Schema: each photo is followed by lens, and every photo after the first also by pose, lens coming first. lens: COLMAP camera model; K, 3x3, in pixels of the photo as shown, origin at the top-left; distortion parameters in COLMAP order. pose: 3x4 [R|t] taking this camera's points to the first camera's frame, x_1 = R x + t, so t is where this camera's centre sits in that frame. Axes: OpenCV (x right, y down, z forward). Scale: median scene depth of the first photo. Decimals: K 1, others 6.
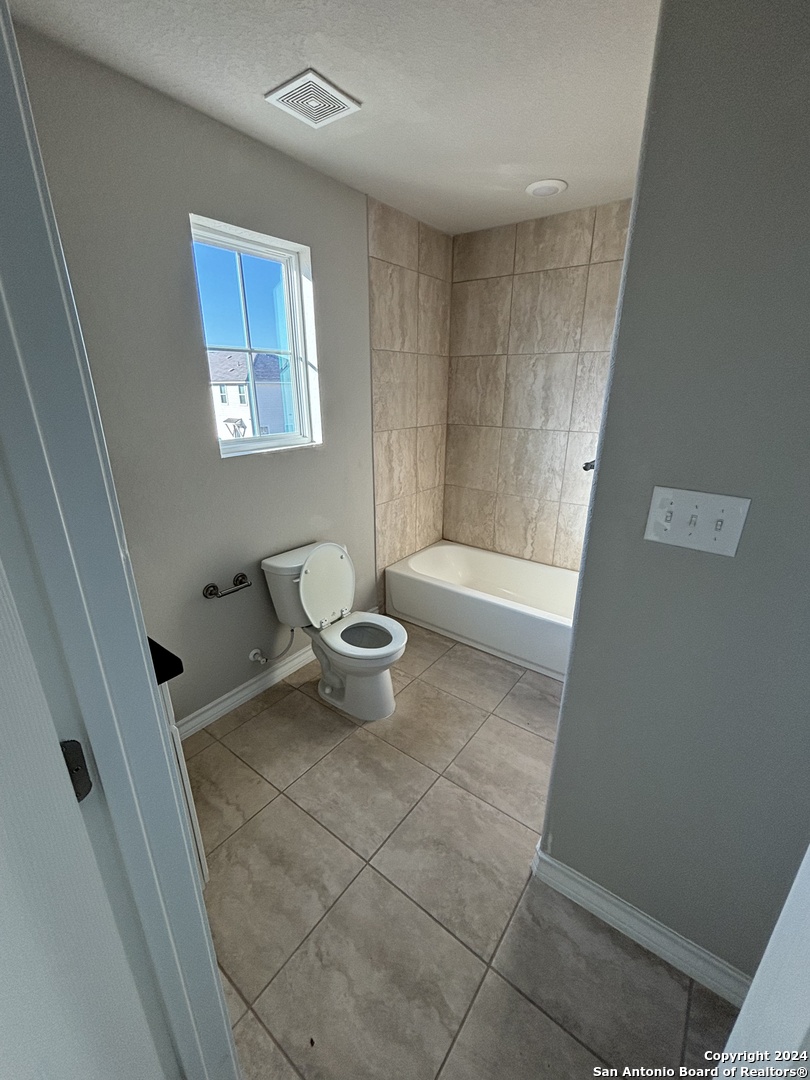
lens RADIAL K [[441.5, 0, 402.2], [0, 441.5, 538.4], [0, 0, 1]] dist [-0.001428, 0.000971]
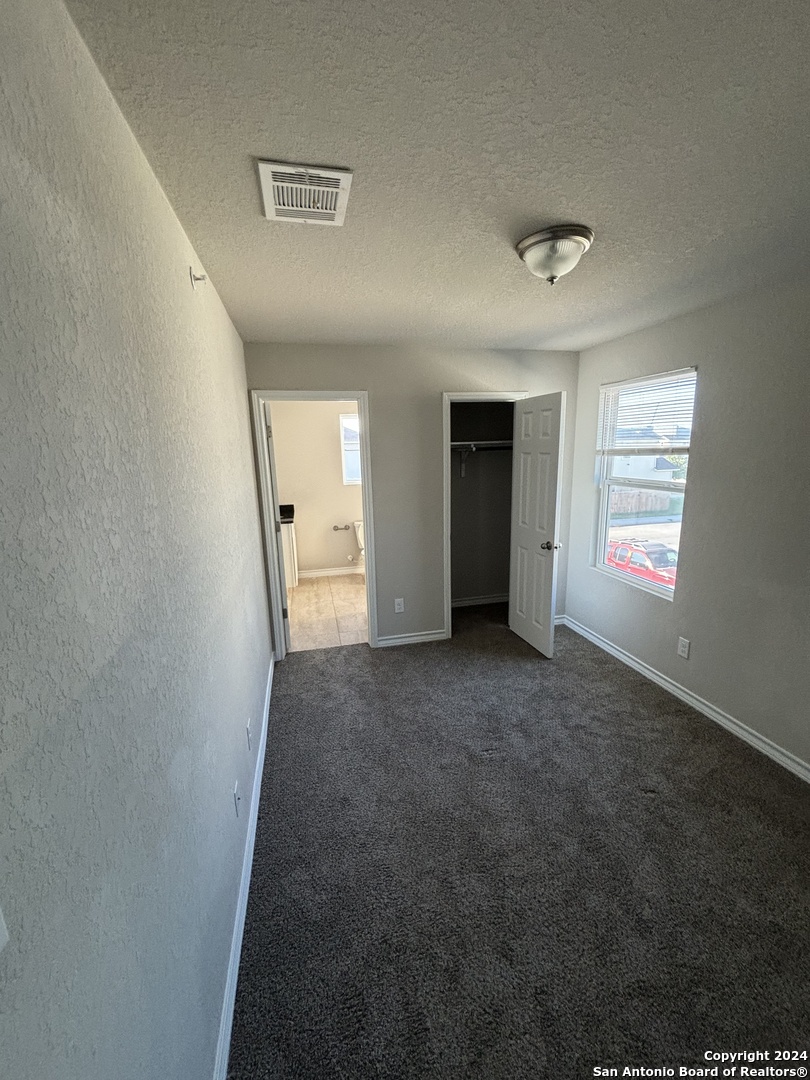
lens RADIAL K [[441.5, 0, 406.1], [0, 441.5, 538.4], [0, 0, 1]] dist [-0.001428, 0.000971]
pose [[0.765068, 0.110585, -0.634383, 2.442431], [-0.190084, 0.980029, -0.058403, 0.358698], [0.615256, 0.165268, 0.770809, -1.340032]]
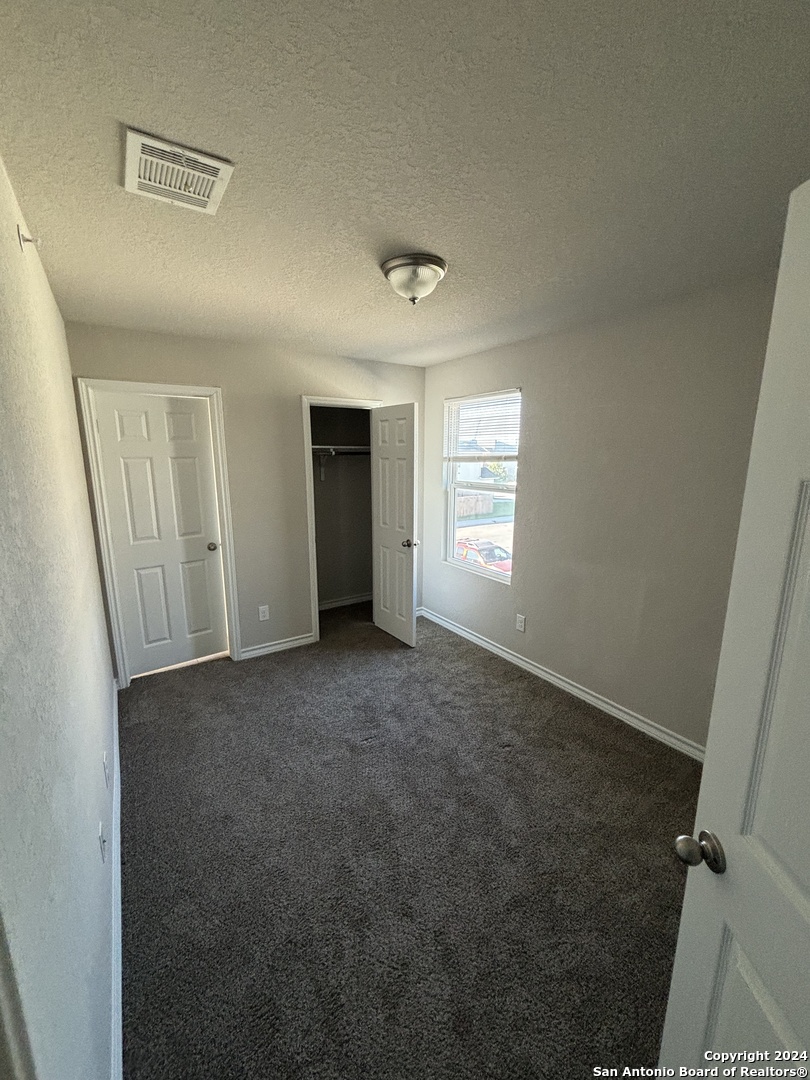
lens RADIAL K [[441.5, 0, 406.6], [0, 441.5, 540.2], [0, 0, 1]] dist [-0.001428, 0.000971]
pose [[0.938005, 0.066996, -0.340085, 2.392111], [-0.115040, 0.985702, -0.123119, 0.411311], [0.326974, 0.154610, 0.932300, -1.433585]]
